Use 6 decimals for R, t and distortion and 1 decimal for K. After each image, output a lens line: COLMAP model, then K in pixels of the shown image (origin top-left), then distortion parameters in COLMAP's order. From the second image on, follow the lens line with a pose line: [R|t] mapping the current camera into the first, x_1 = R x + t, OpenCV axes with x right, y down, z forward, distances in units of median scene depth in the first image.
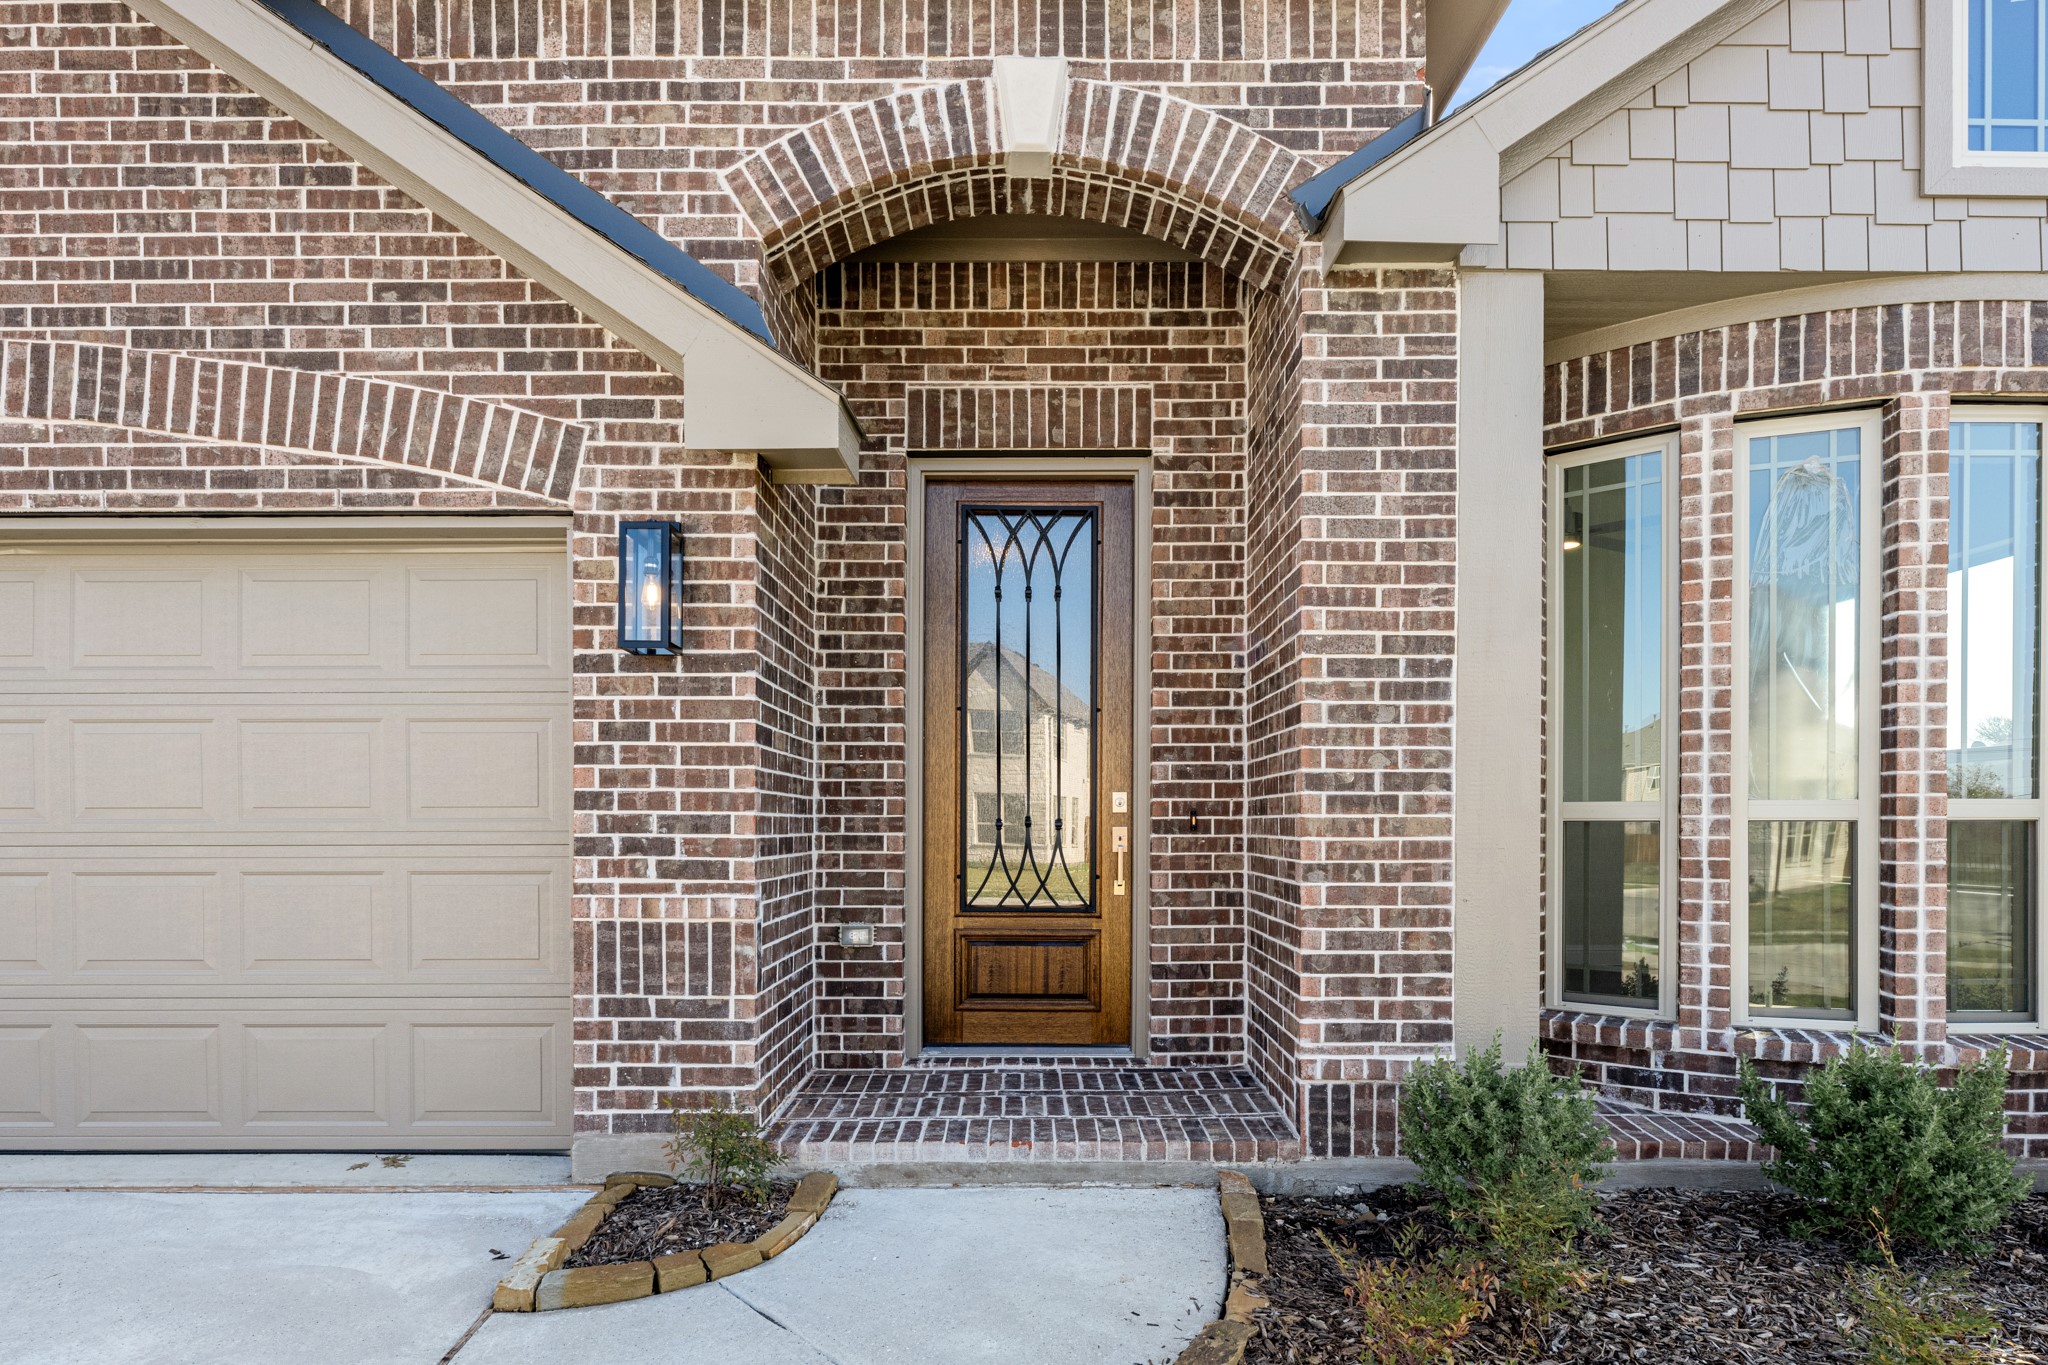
lens RADIAL K [[821.7, 0, 1023.2], [0, 821.7, 661.5], [0, 0, 1]] dist [0.000954, -0.000292]
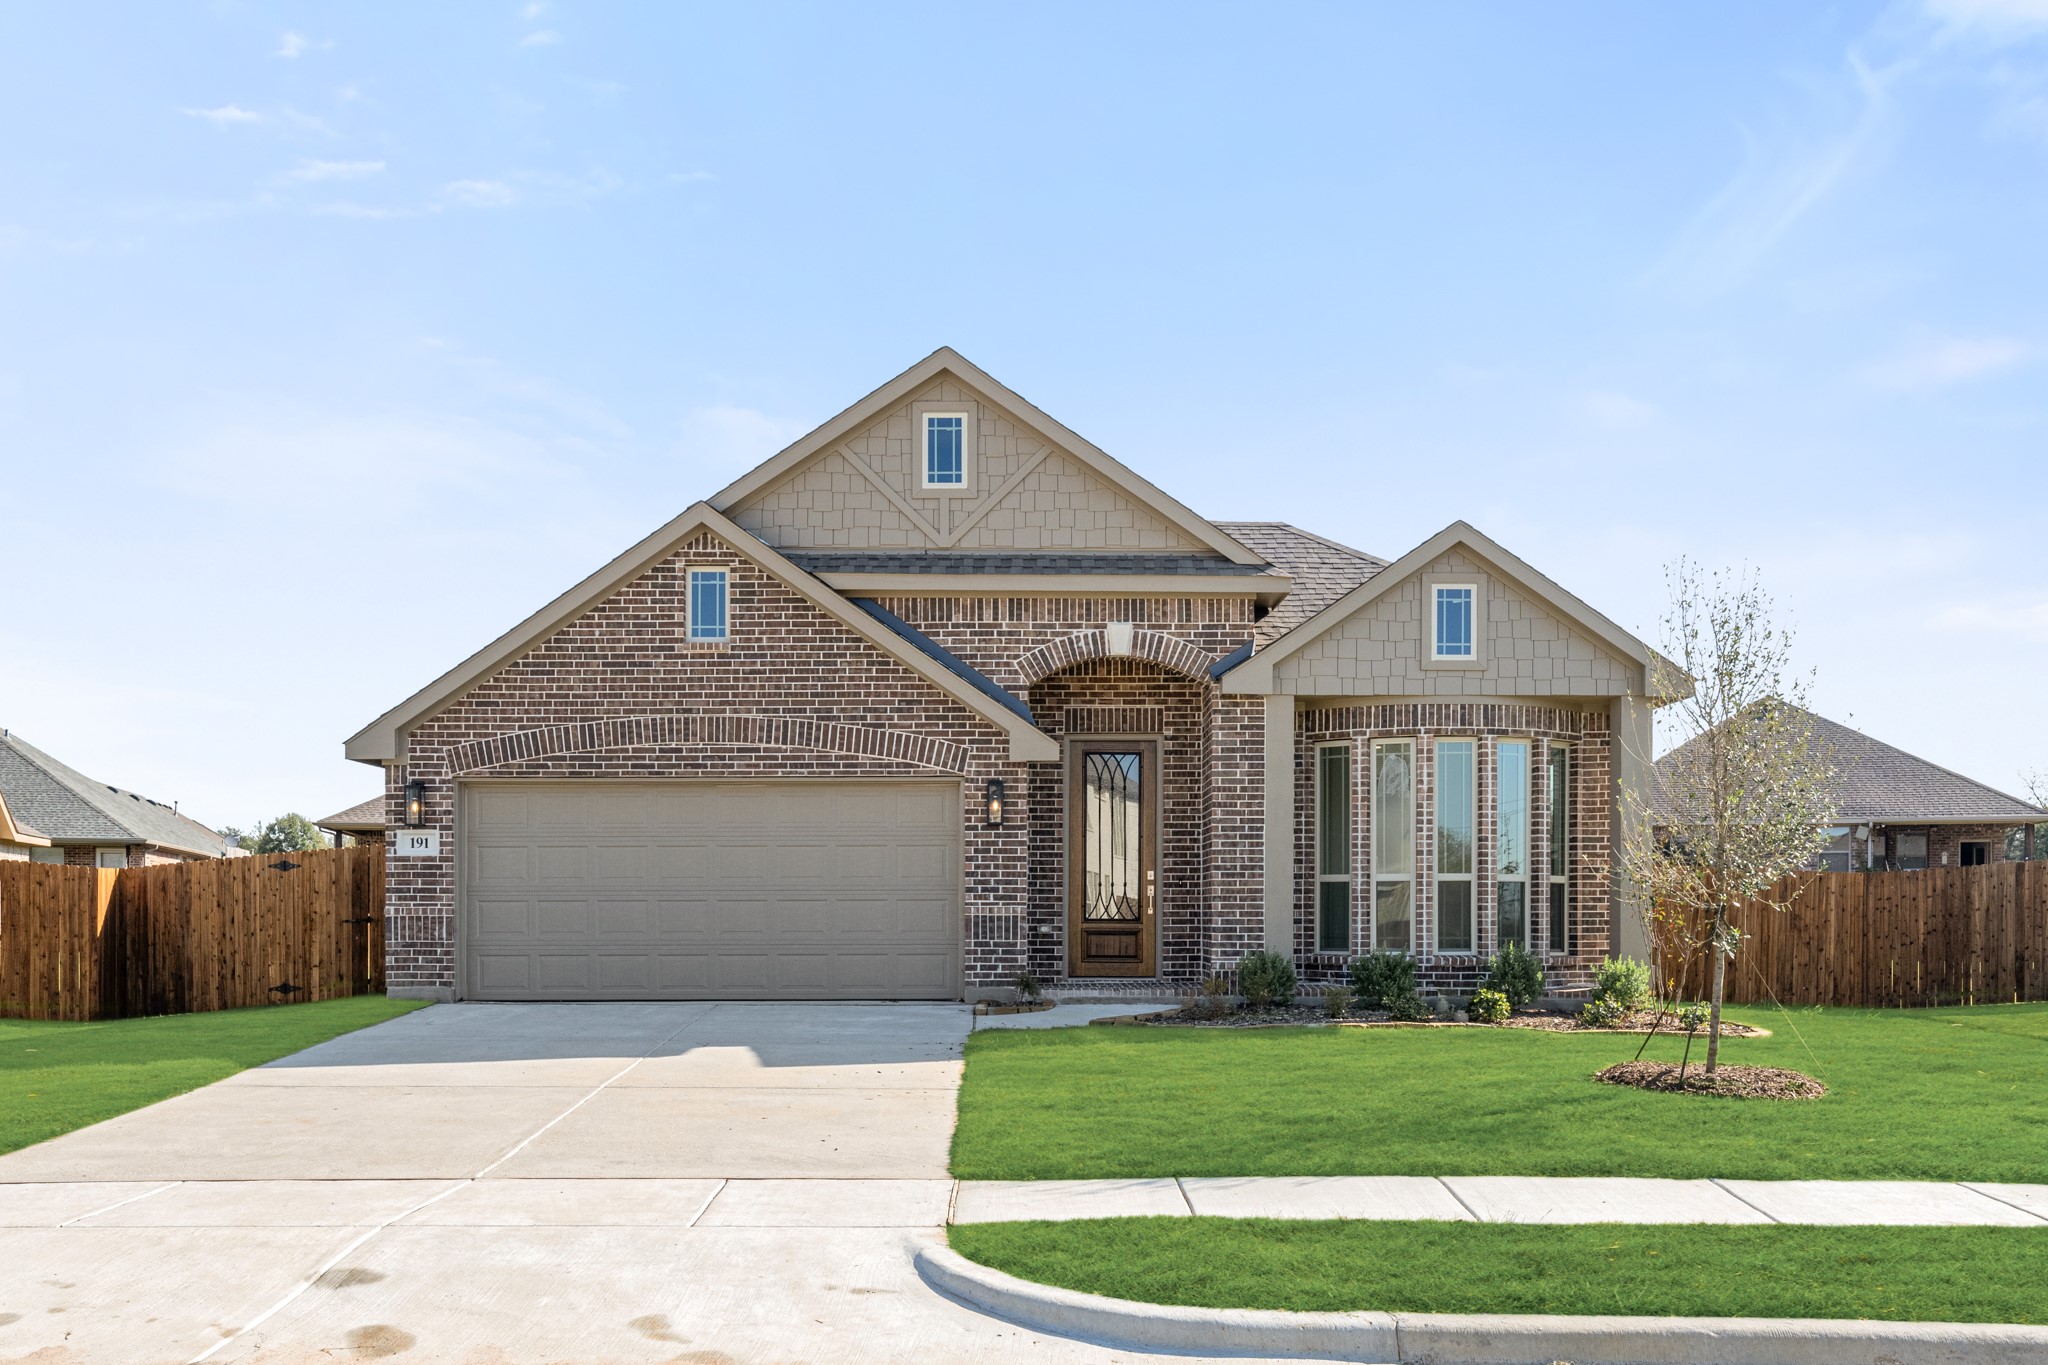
lens RADIAL K [[1099.9, 0, 1024.7], [0, 1099.9, 698.7], [0, 0, 1]] dist [-0.002651, -0.000029]
pose [[0.999999, -0.000389, -0.001657, -0.325798], [0.000399, 0.999982, 0.005916, -0.483616], [0.001655, -0.005917, 0.999981, -2.941787]]
